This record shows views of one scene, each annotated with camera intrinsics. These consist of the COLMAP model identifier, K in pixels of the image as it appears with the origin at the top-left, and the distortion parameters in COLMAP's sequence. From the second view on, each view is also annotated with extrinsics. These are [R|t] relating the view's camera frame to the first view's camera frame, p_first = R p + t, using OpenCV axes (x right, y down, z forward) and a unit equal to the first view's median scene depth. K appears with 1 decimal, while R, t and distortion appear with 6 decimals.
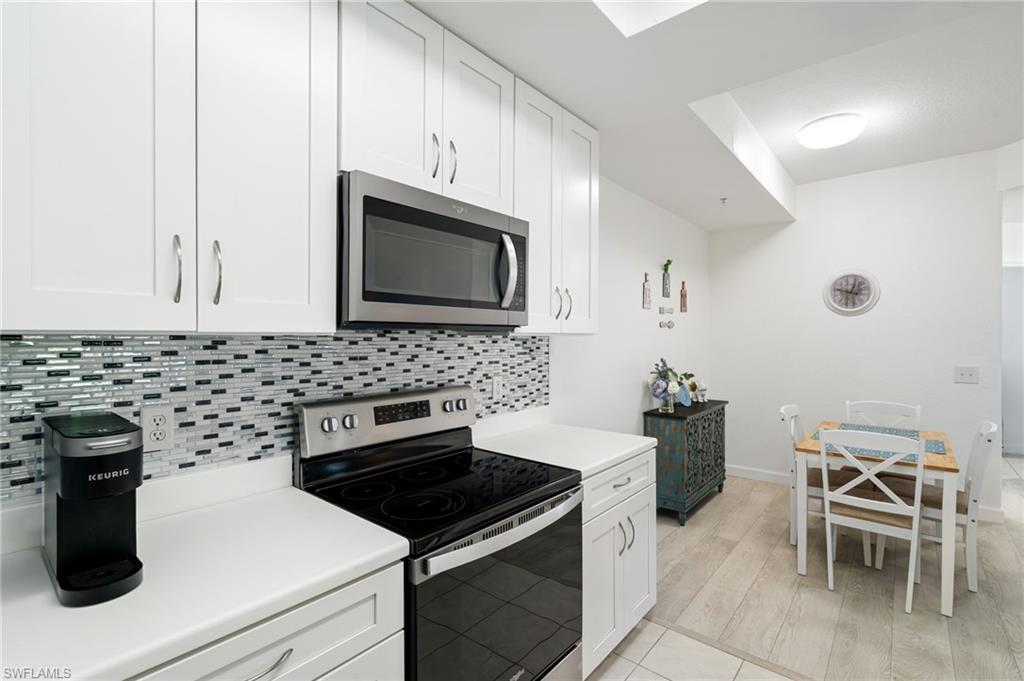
lens RADIAL K [[464.8, 0, 520.9], [0, 464.8, 336.1], [0, 0, 1]] dist [0.000232, 0.000193]
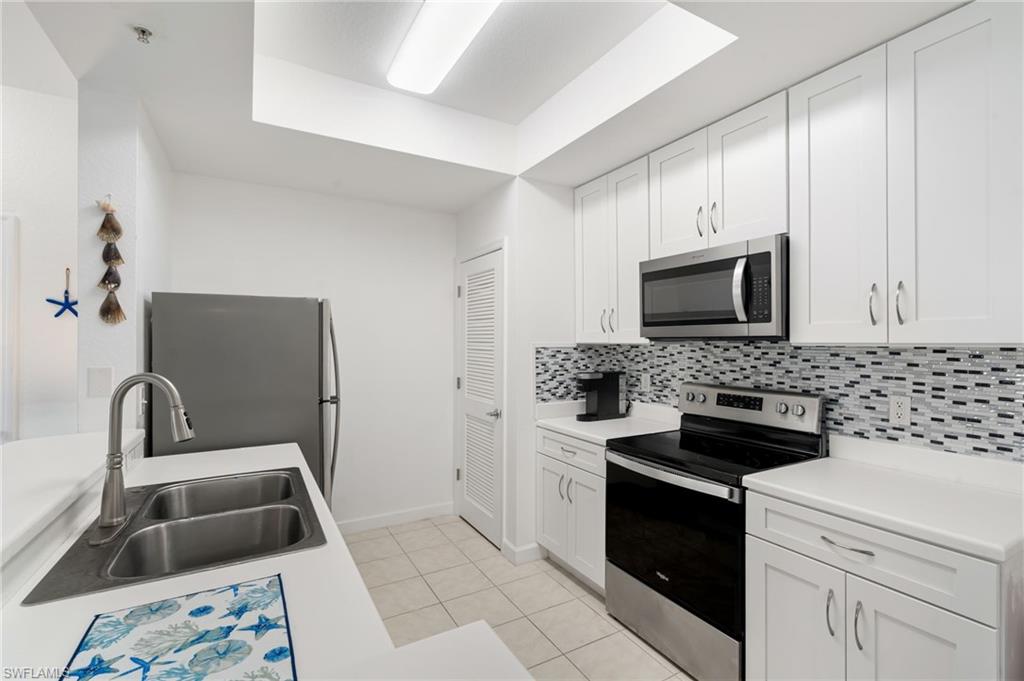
lens RADIAL K [[459.4, 0, 510.3], [0, 459.4, 344.6], [0, 0, 1]] dist [0.000031, 0.000050]
pose [[-0.358186, 0.004199, -0.933641, 1.170960], [-0.001046, 0.999987, 0.004898, -0.007497], [0.933650, 0.002731, -0.358177, 0.820221]]
